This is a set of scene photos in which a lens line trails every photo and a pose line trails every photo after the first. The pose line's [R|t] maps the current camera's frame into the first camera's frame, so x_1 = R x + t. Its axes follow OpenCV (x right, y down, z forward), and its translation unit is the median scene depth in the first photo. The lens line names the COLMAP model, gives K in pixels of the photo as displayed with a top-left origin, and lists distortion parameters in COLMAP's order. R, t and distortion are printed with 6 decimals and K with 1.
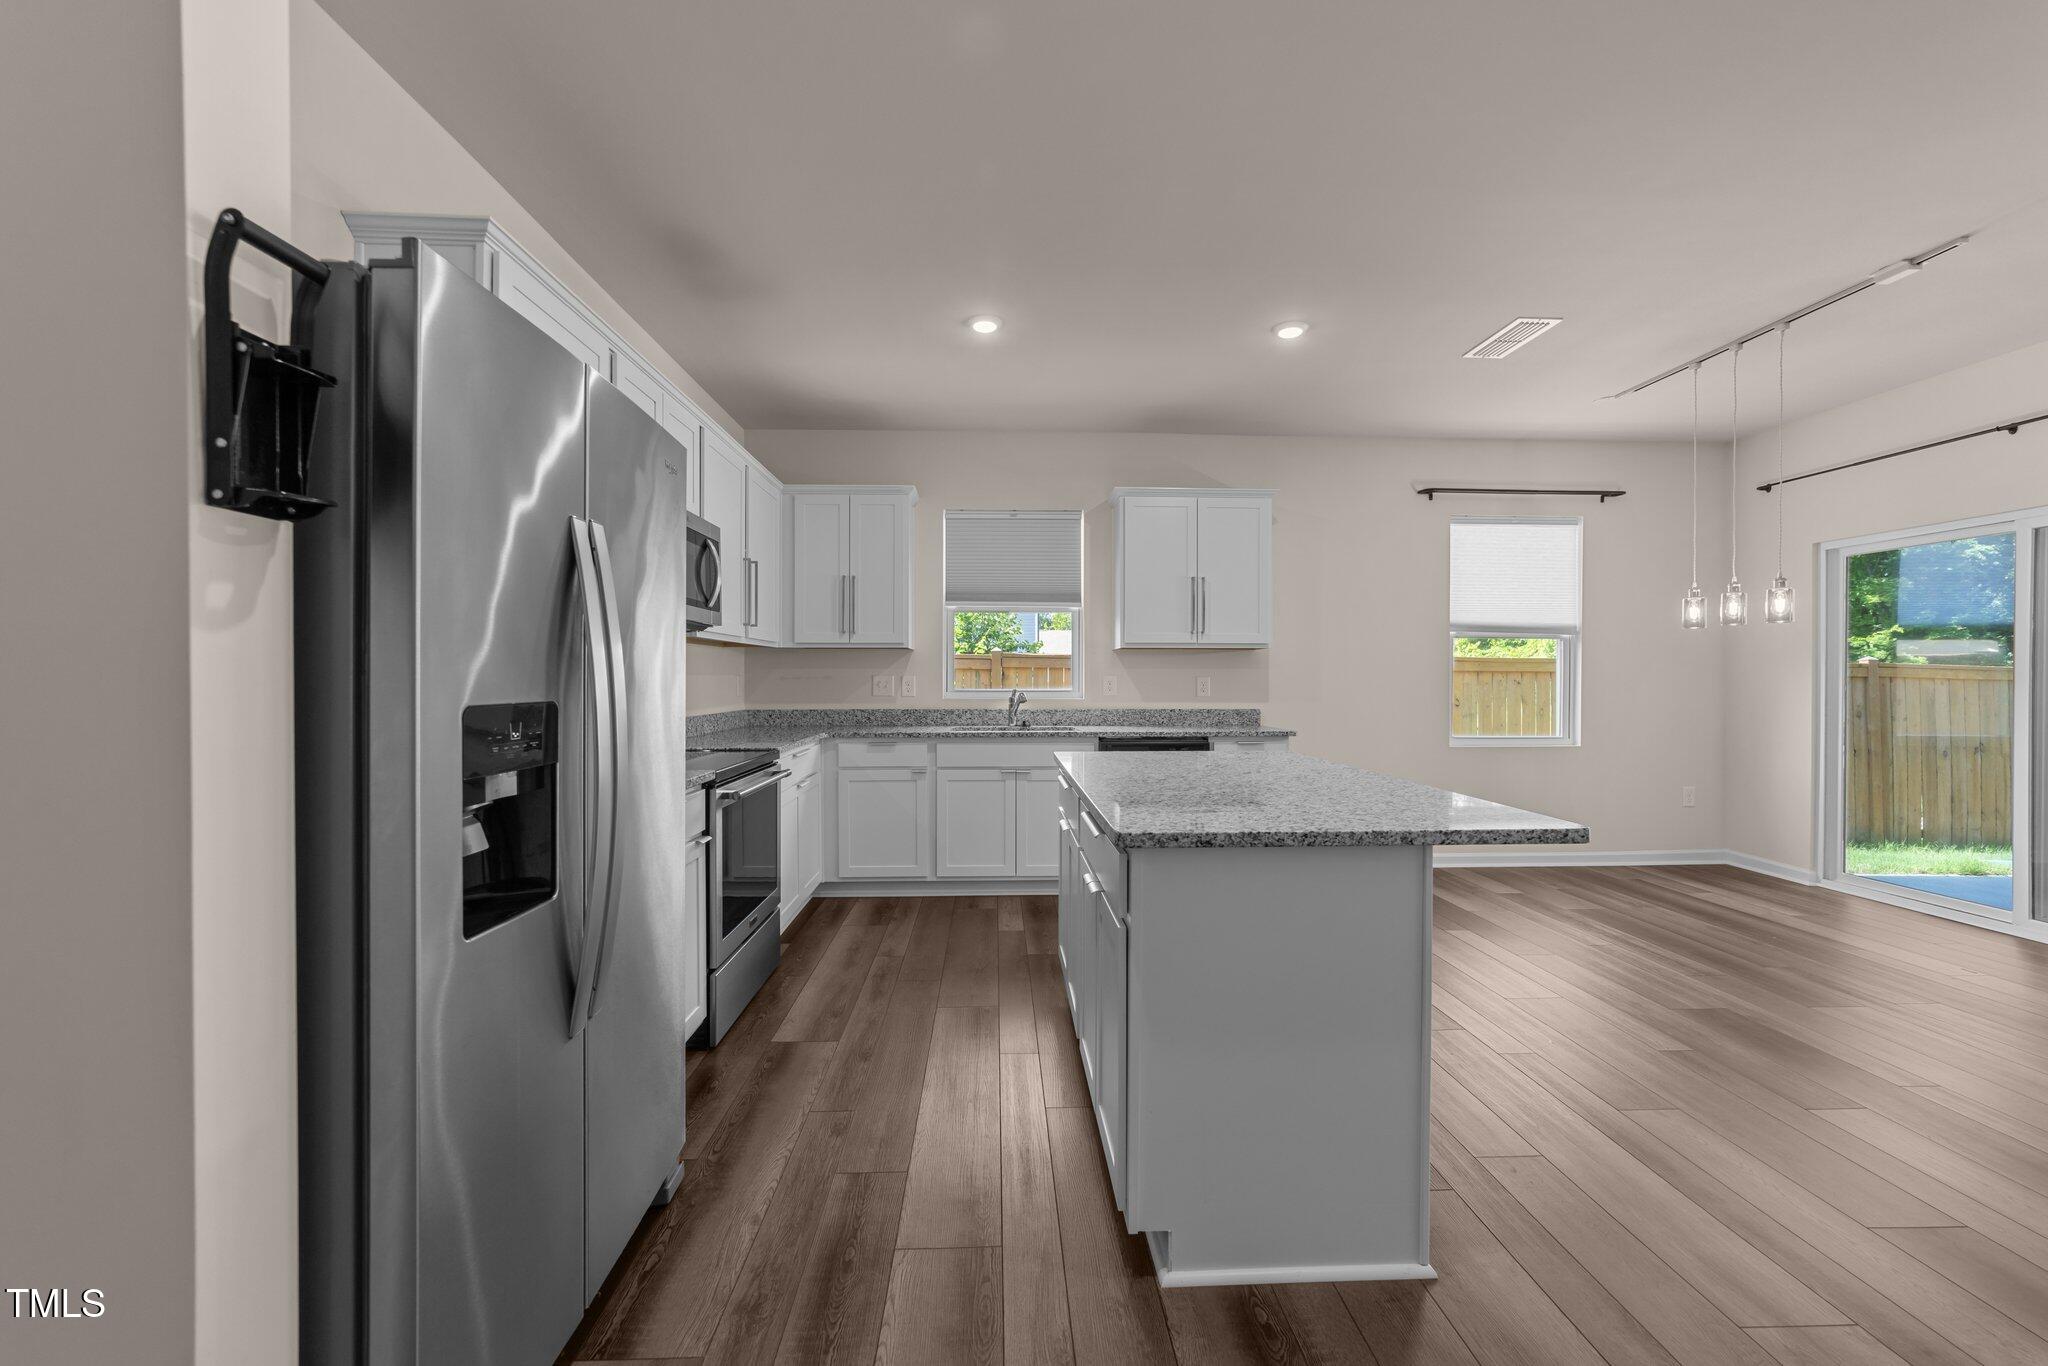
lens RADIAL K [[778.9, 0, 1029.5], [0, 778.9, 677.5], [0, 0, 1]] dist [-0.009164, 0.002169]
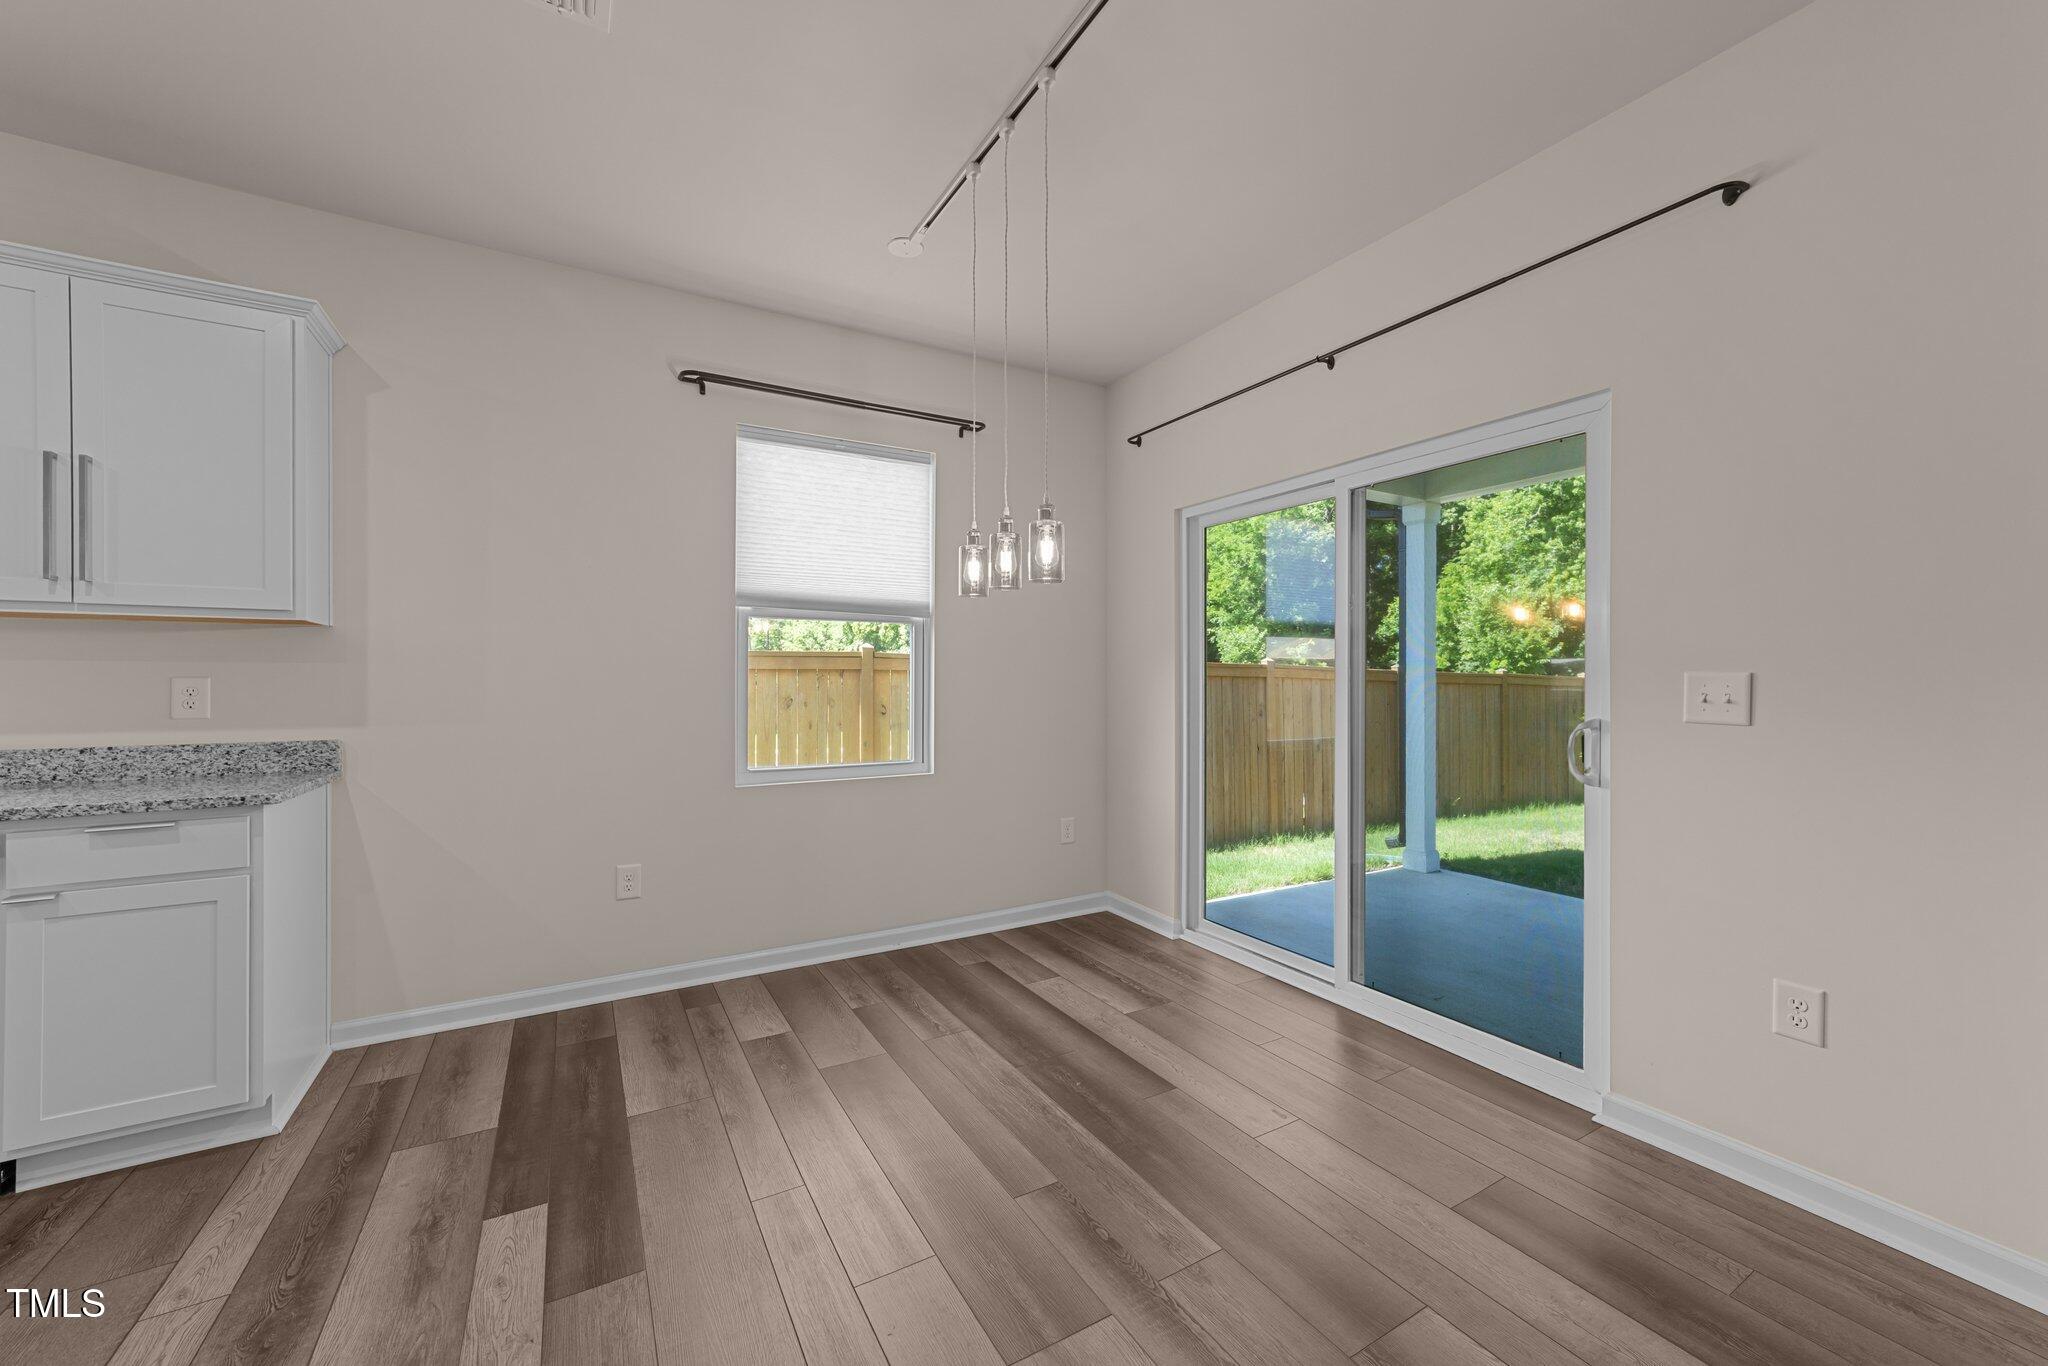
lens RADIAL K [[778.9, 0, 1026.2], [0, 778.9, 677.5], [0, 0, 1]] dist [-0.009164, 0.002169]
pose [[0.883755, -0.001110, 0.467948, 0.463237], [0.001519, 0.999999, -0.000498, -0.000025], [-0.467947, 0.001151, 0.883756, 0.335948]]
